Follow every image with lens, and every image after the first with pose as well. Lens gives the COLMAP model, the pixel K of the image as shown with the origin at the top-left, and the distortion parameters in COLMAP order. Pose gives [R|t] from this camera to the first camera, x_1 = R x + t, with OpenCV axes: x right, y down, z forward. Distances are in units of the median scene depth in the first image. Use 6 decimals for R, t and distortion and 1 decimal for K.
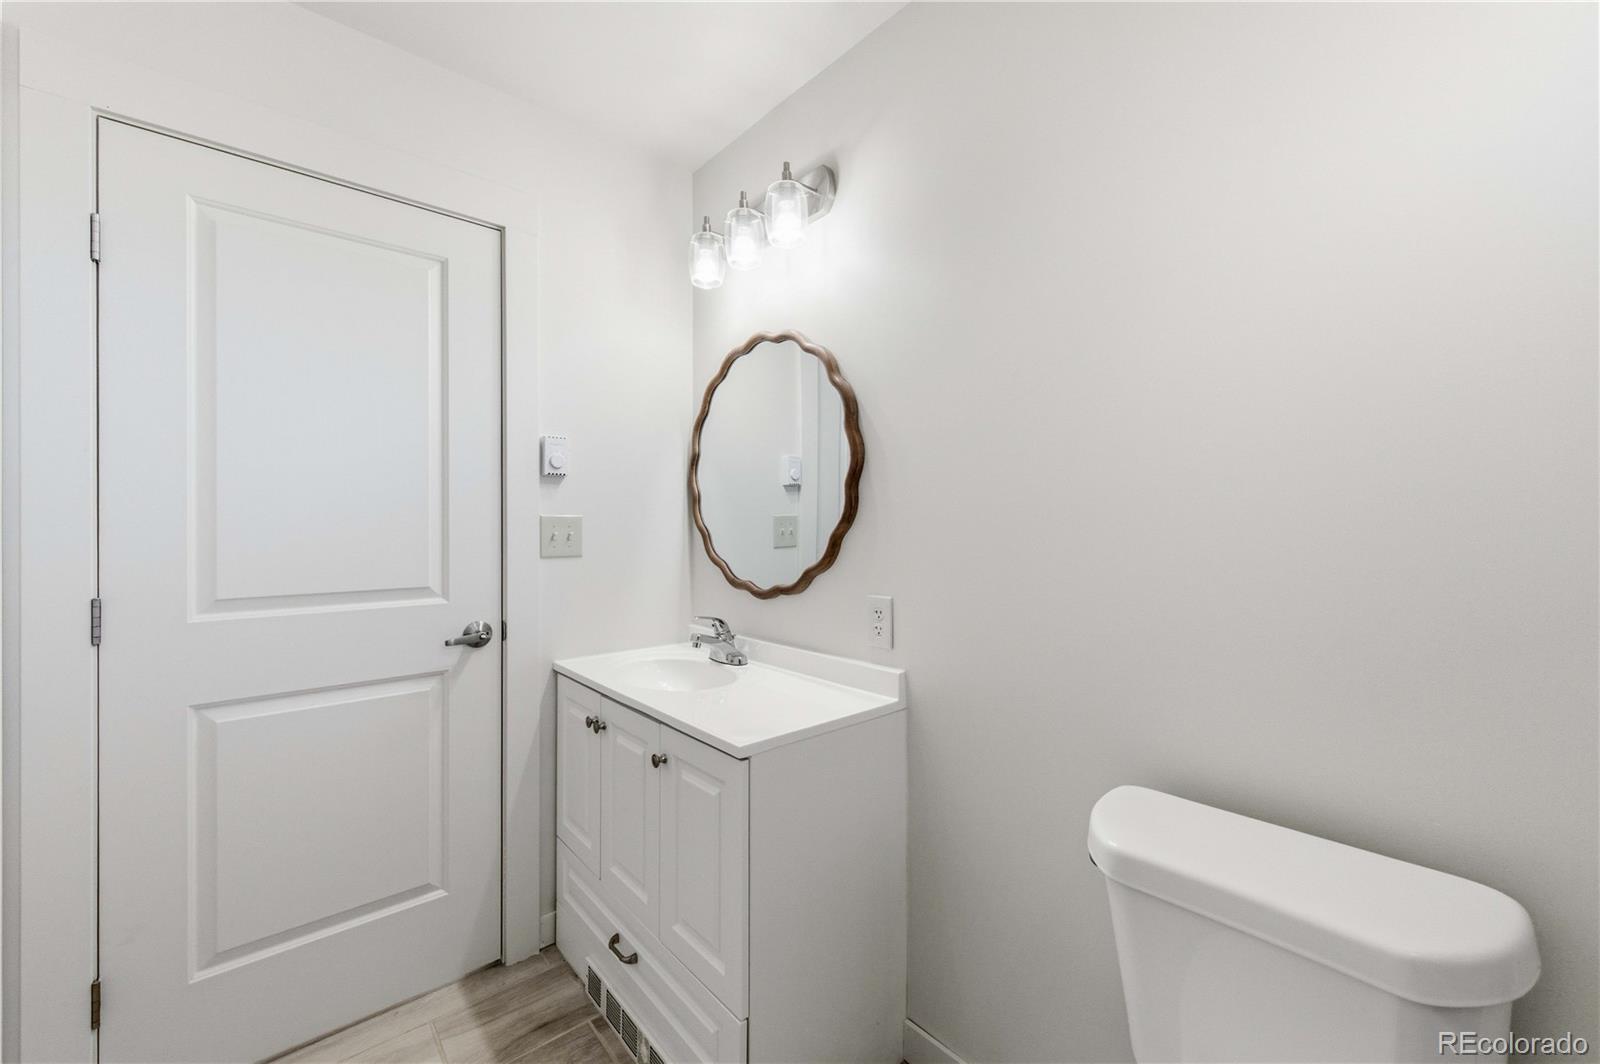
lens RADIAL K [[620.7, 0, 795.7], [0, 620.7, 530.5], [0, 0, 1]] dist [0.001686, -0.000407]
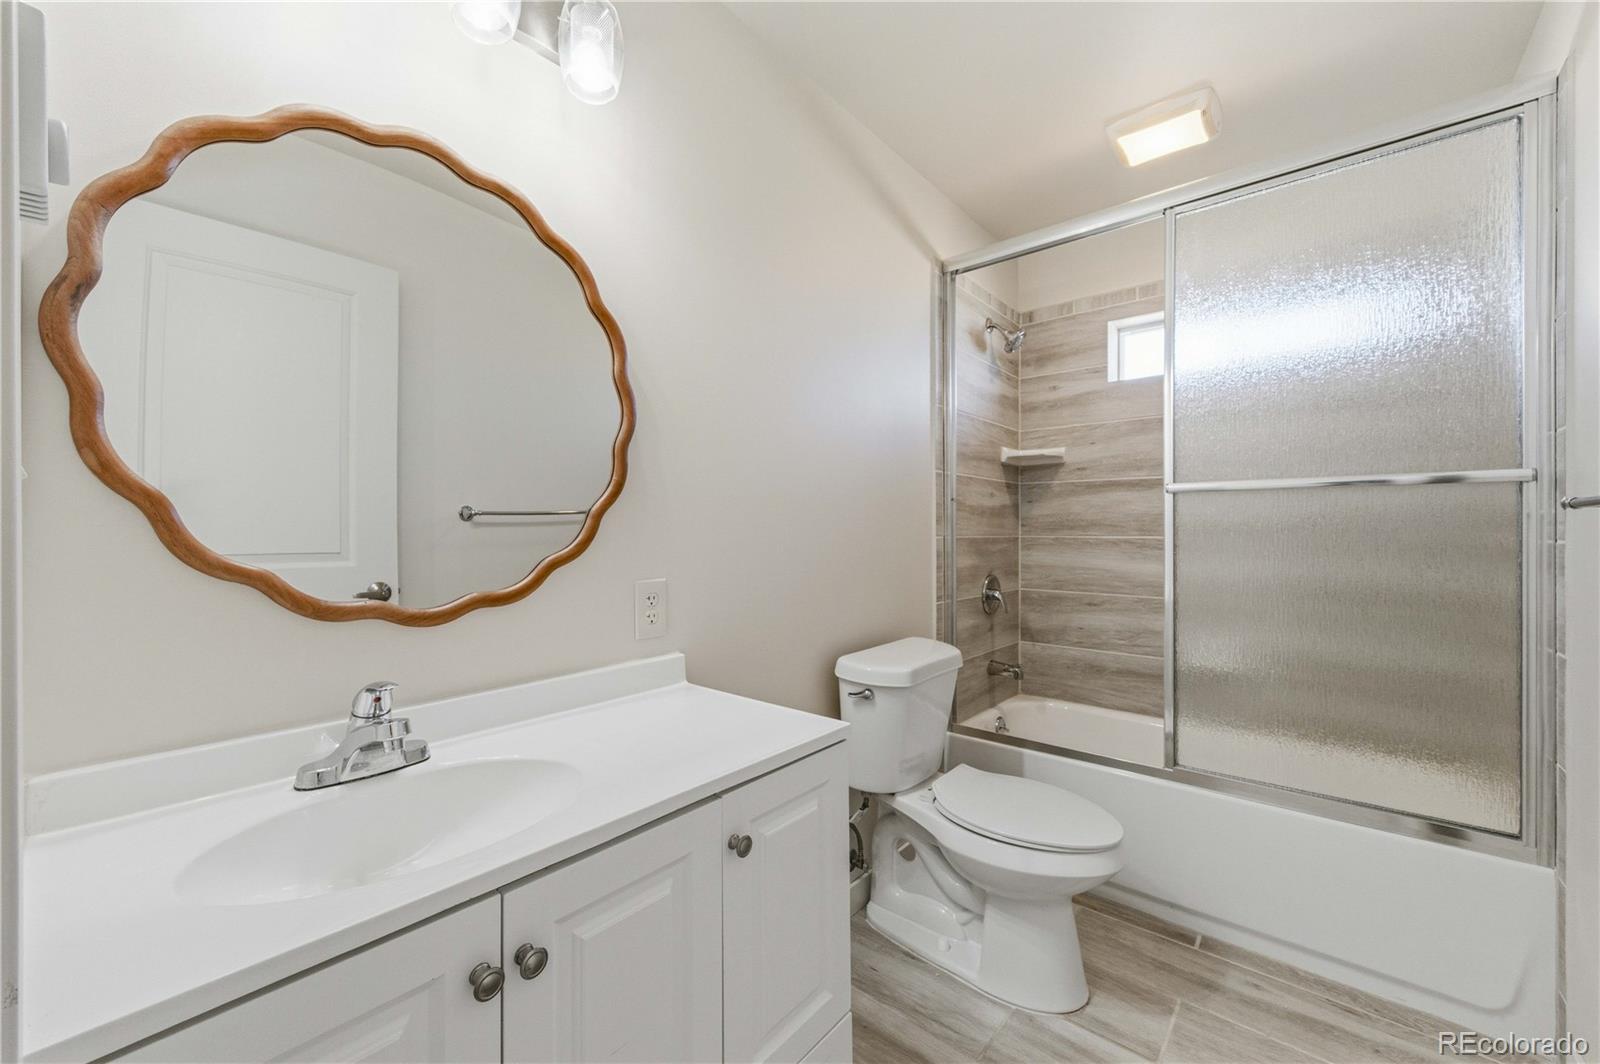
lens RADIAL K [[620.7, 0, 795.7], [0, 620.7, 530.5], [0, 0, 1]] dist [0.001686, -0.000407]
pose [[-0.144238, -0.004760, 0.989532, -0.758462], [0.002706, 0.999983, 0.005204, 0.028361], [-0.989539, 0.003428, -0.144223, 0.890525]]
